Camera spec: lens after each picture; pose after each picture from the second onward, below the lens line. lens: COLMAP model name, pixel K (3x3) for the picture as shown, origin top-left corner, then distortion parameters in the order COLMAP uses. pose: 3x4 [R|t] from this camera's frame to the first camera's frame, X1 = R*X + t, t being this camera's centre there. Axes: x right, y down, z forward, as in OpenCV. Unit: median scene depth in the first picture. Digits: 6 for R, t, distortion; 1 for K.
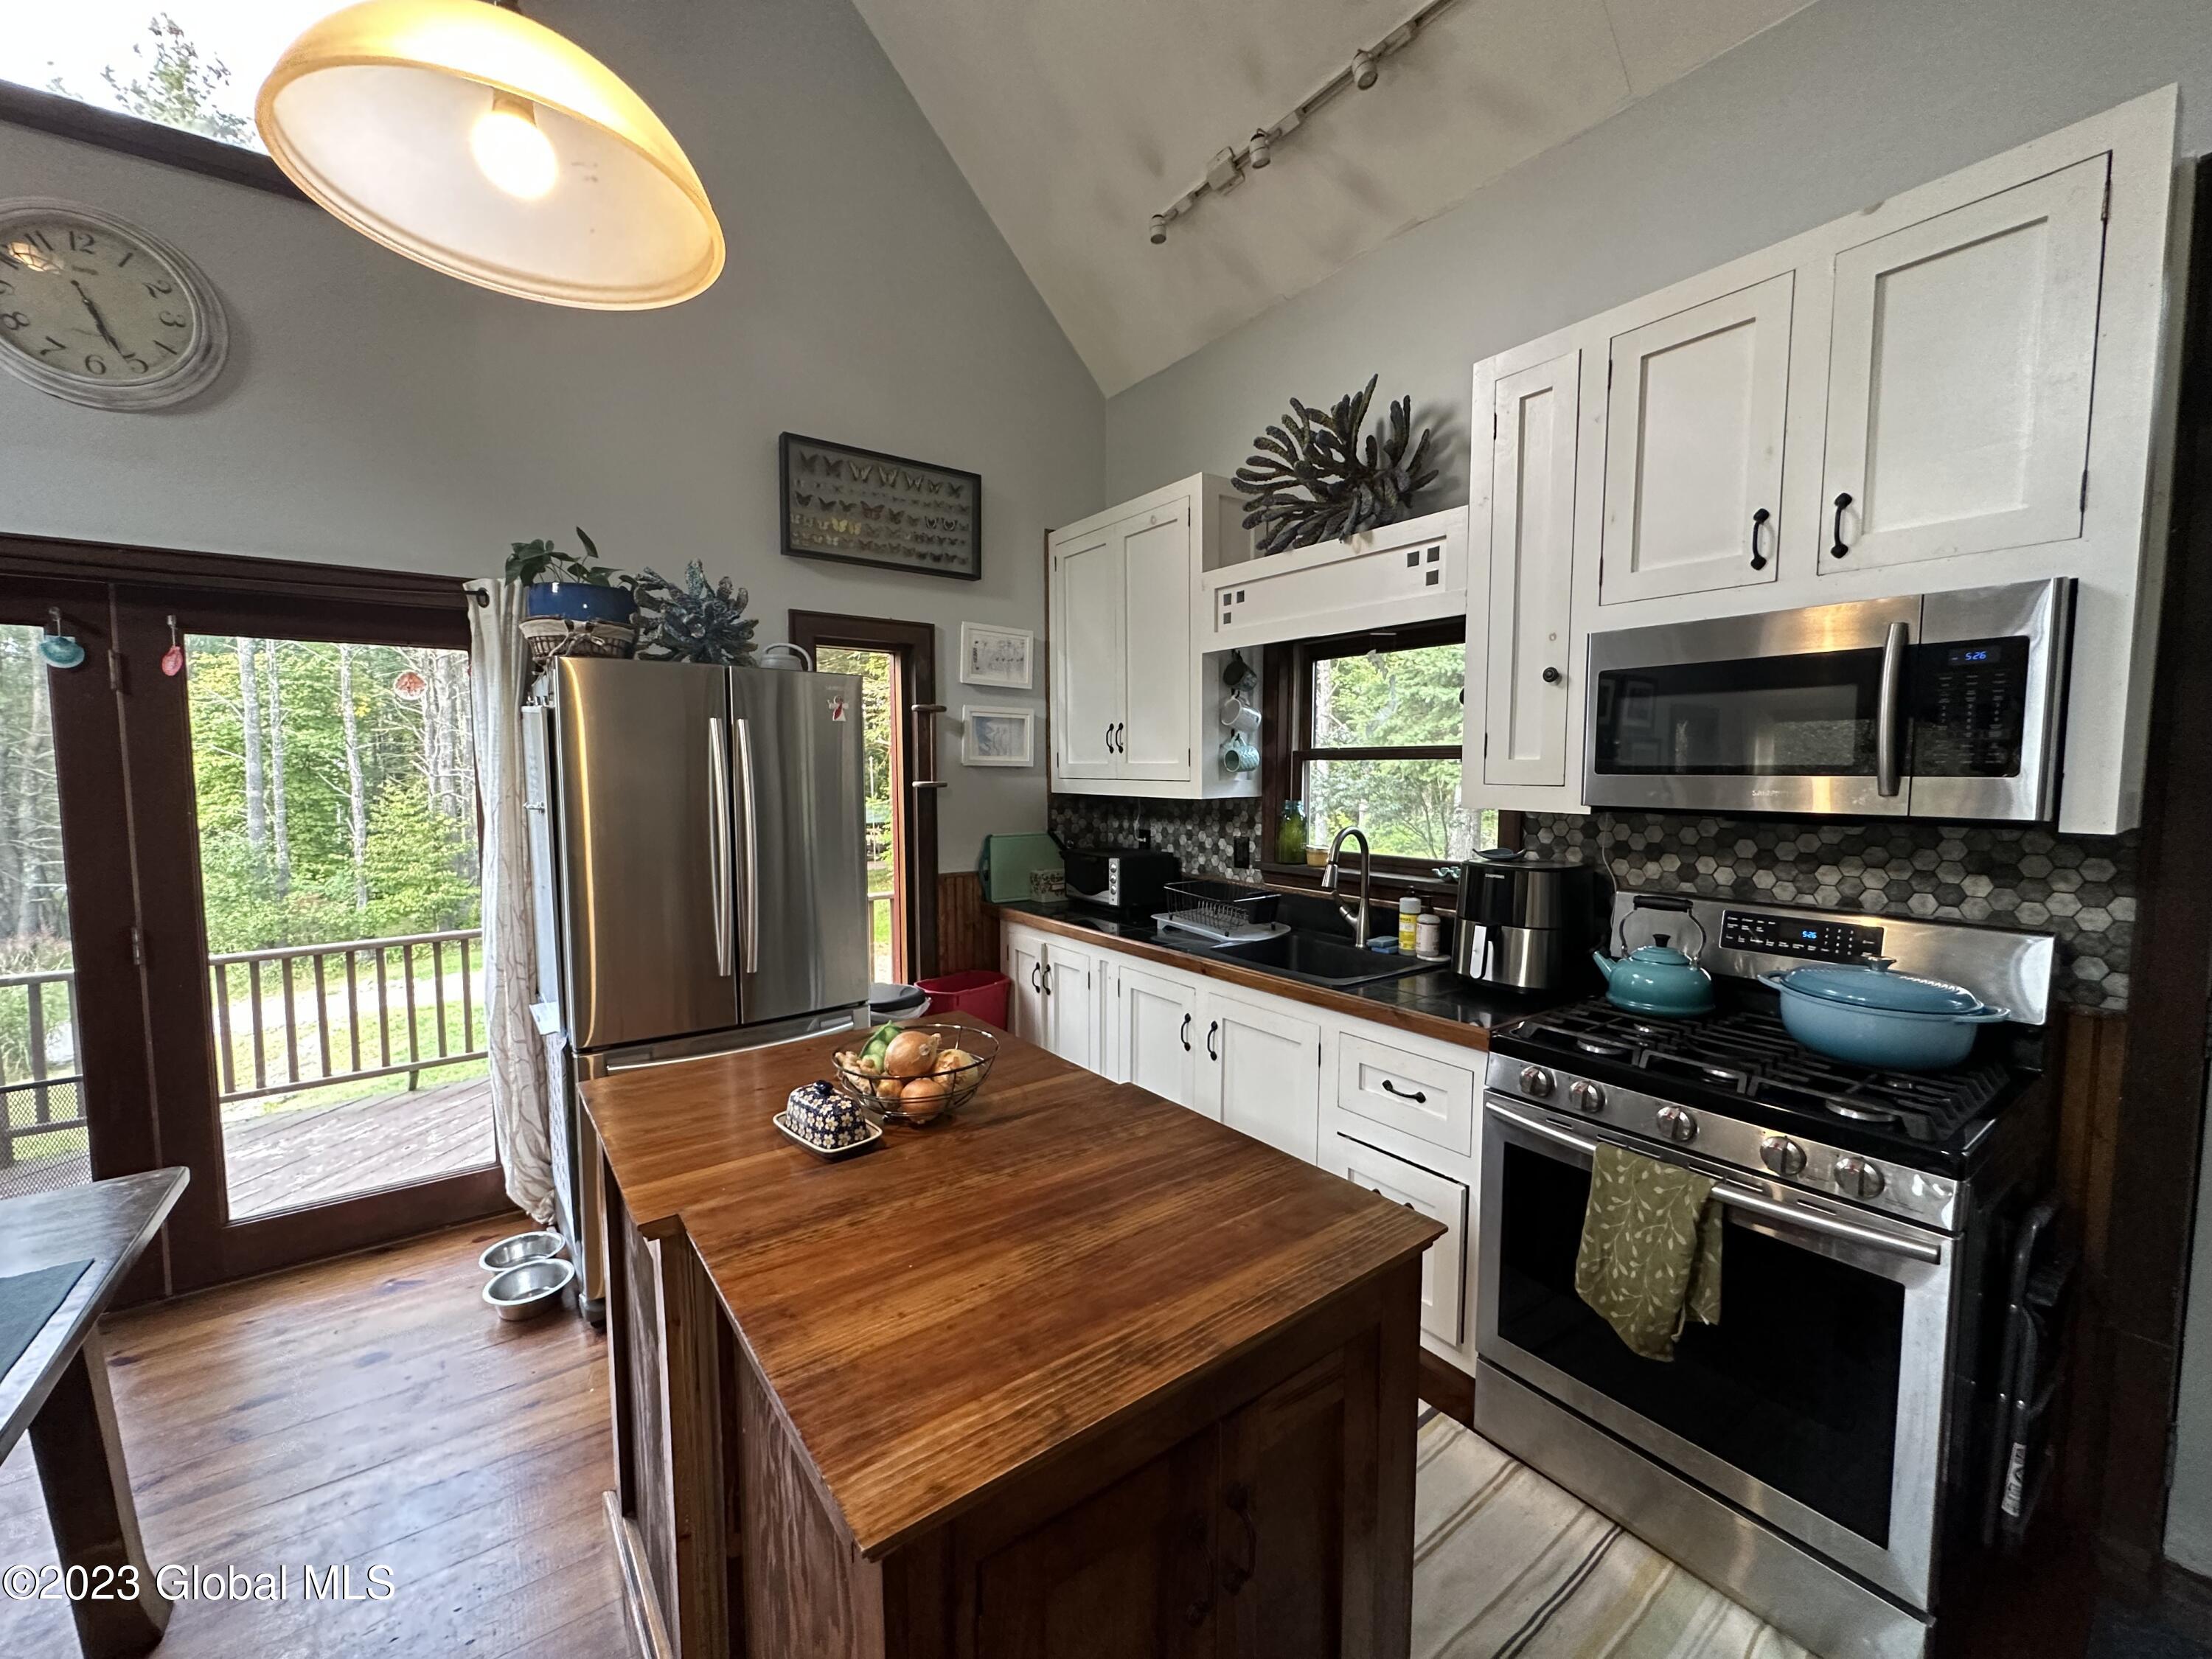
lens RADIAL K [[880.8, 0, 1105.5], [0, 880.8, 832.0], [0, 0, 1]] dist [-0.006330, 0.000243]
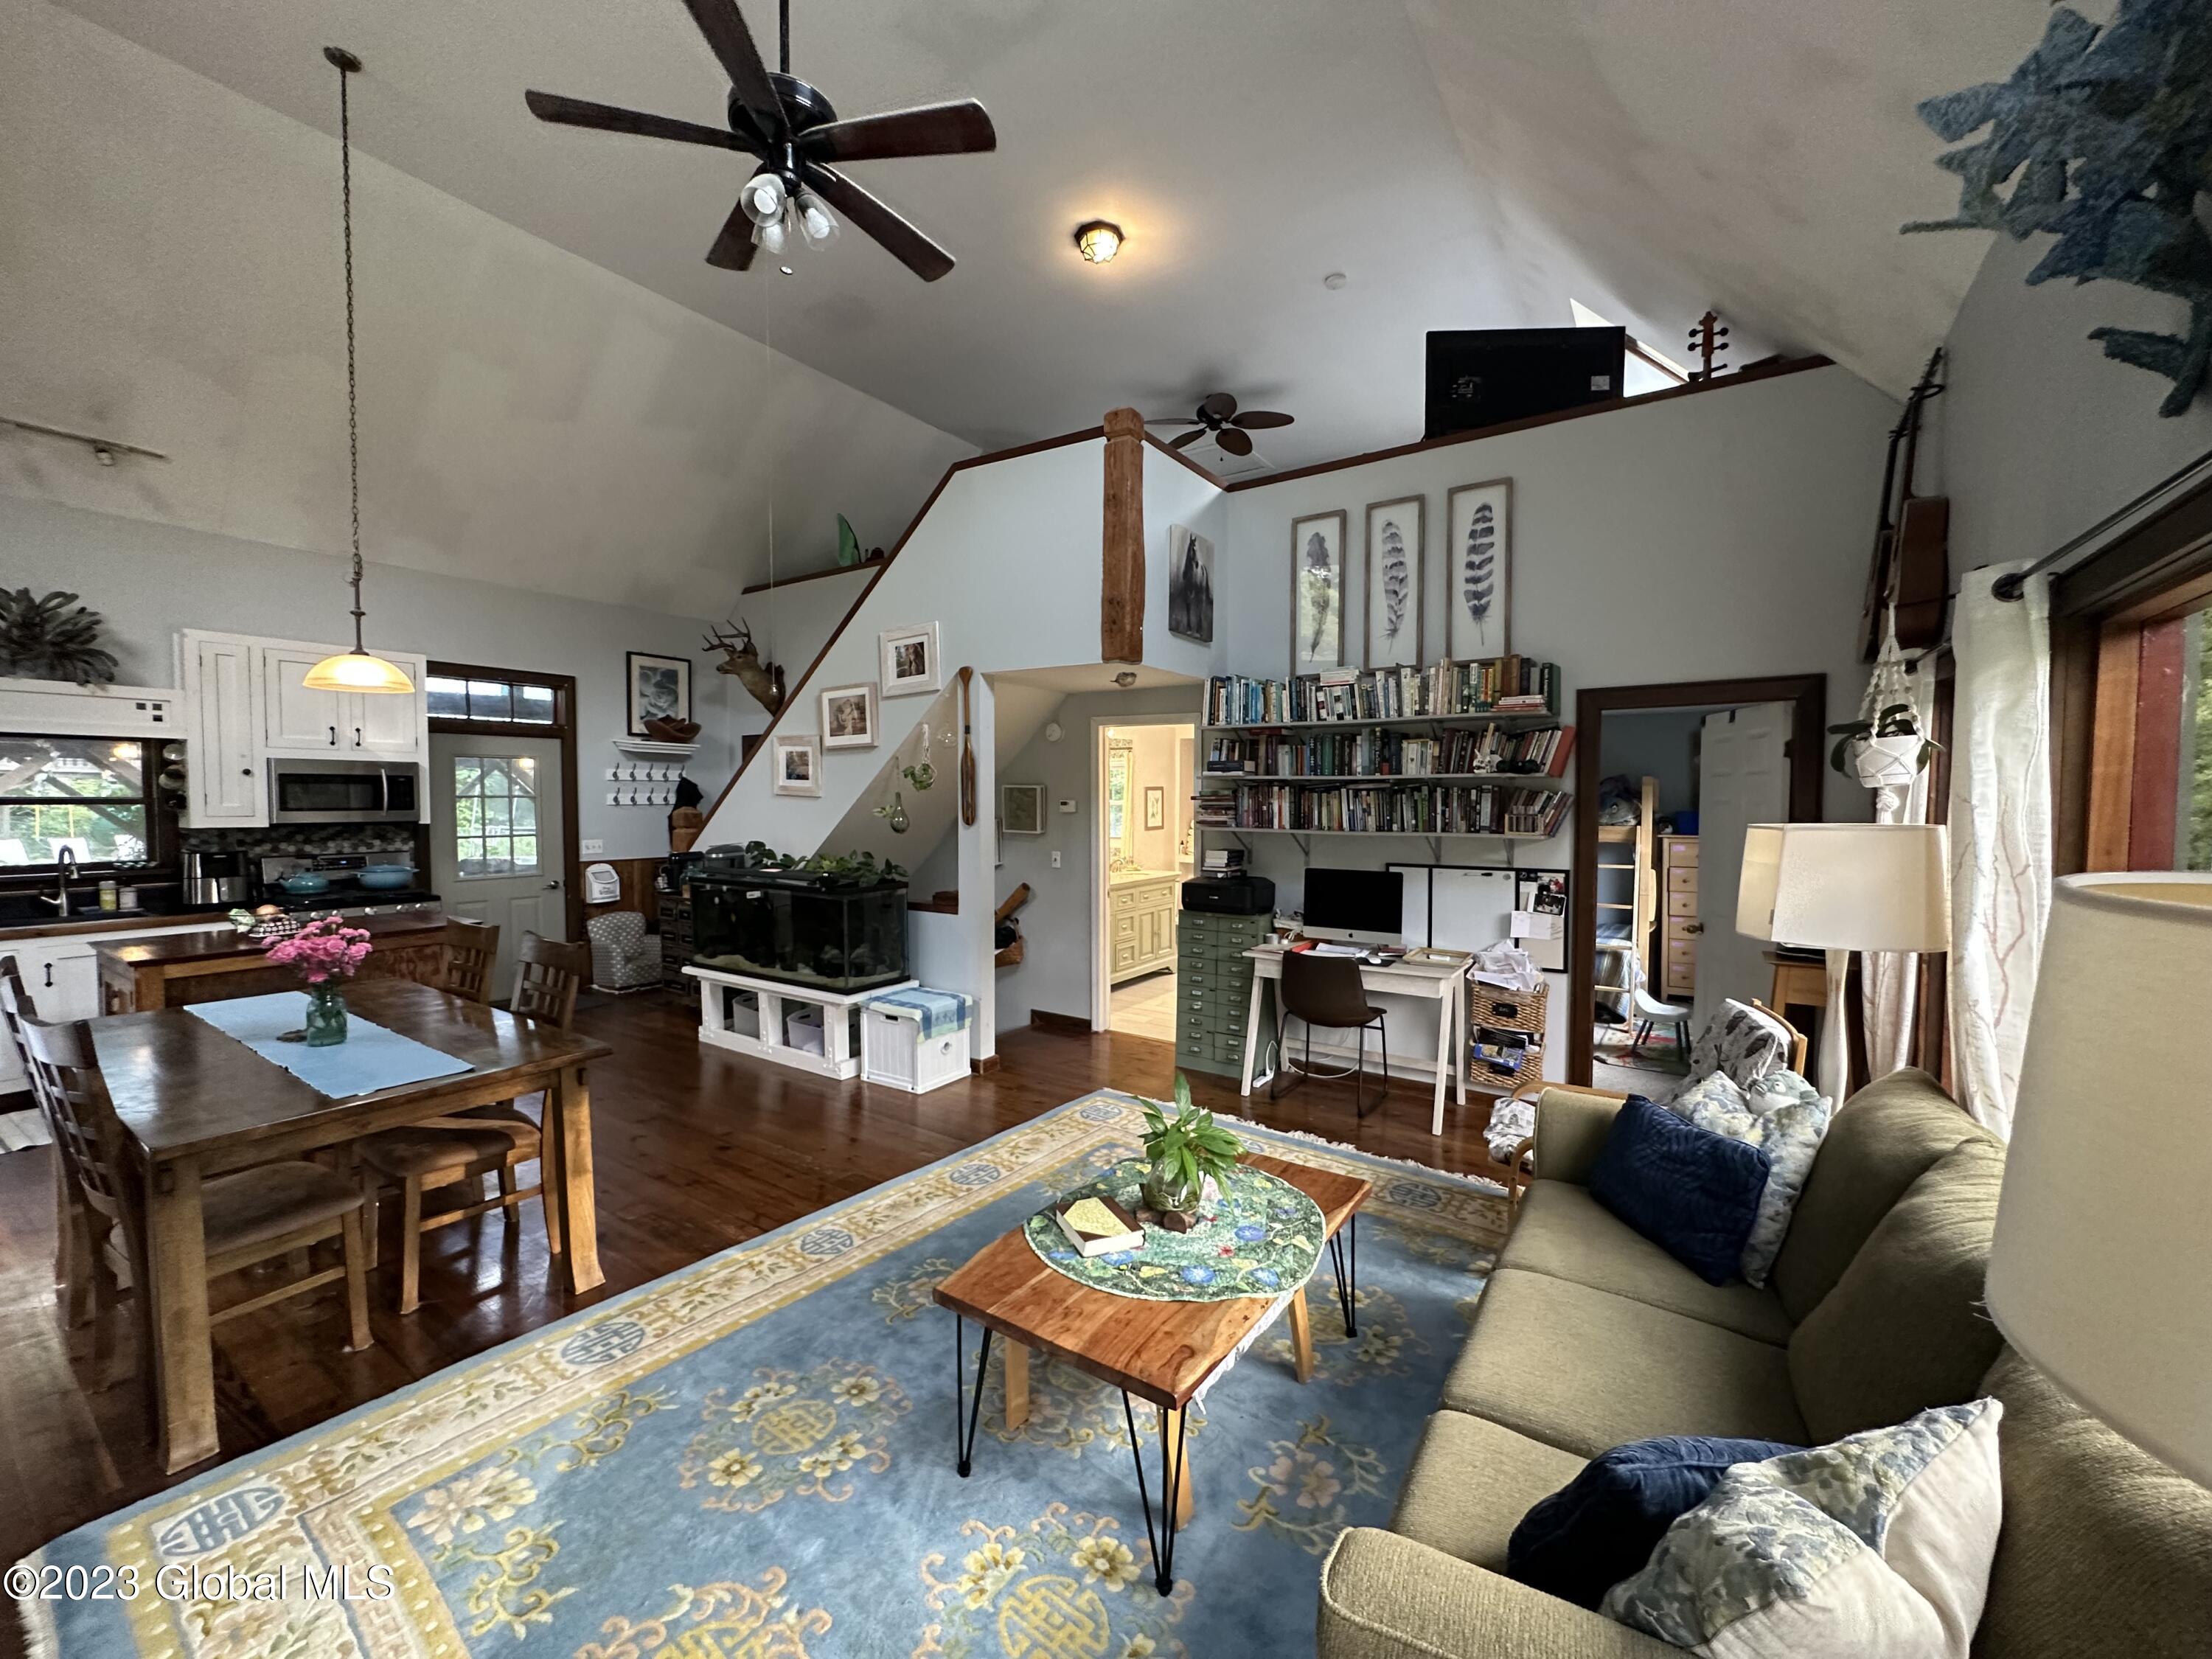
lens RADIAL K [[880.8, 0, 1105.5], [0, 880.8, 832.0], [0, 0, 1]] dist [-0.006330, 0.000243]
pose [[-0.340182, -0.036796, 0.939640, -1.872351], [0.066936, 0.995752, 0.063227, -0.002322], [-0.937974, 0.084404, -0.336274, -0.304290]]
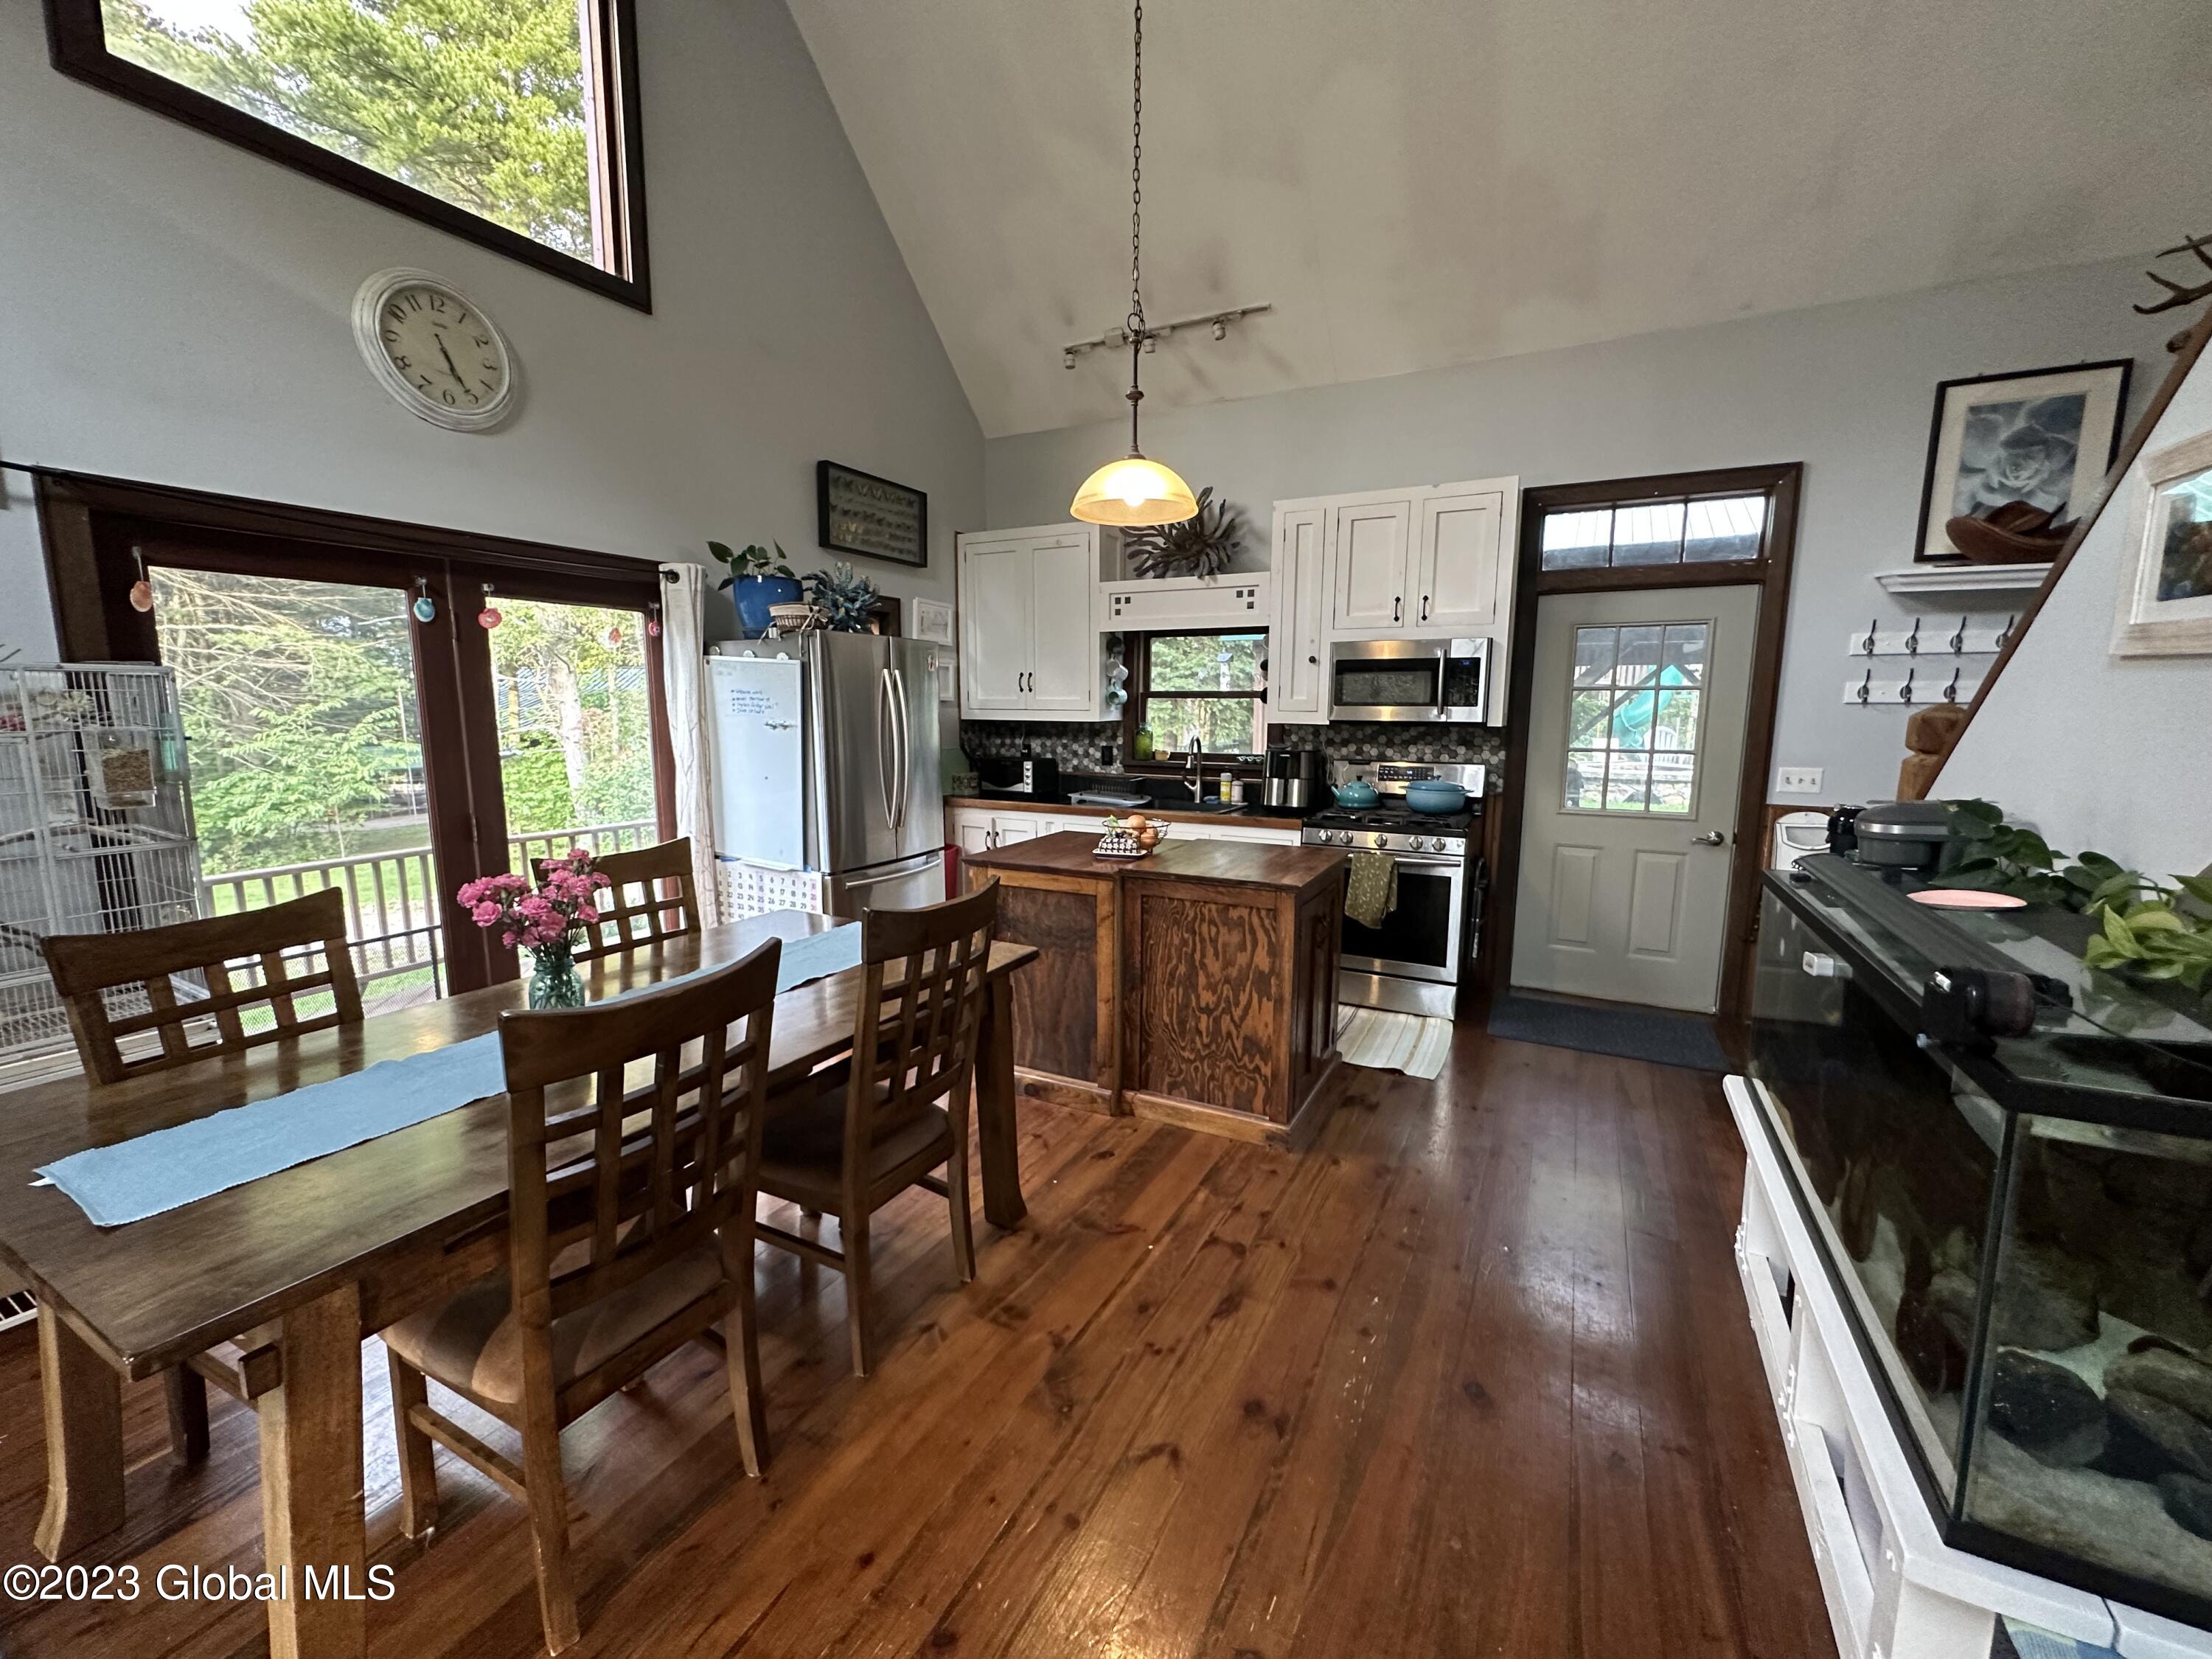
lens RADIAL K [[880.8, 0, 1105.5], [0, 880.8, 832.0], [0, 0, 1]] dist [-0.006330, 0.000243]
pose [[0.899532, -0.057006, 0.433119, -0.642080], [0.026082, 0.996689, 0.077012, 0.044887], [-0.436075, -0.057978, 0.898041, -0.524846]]
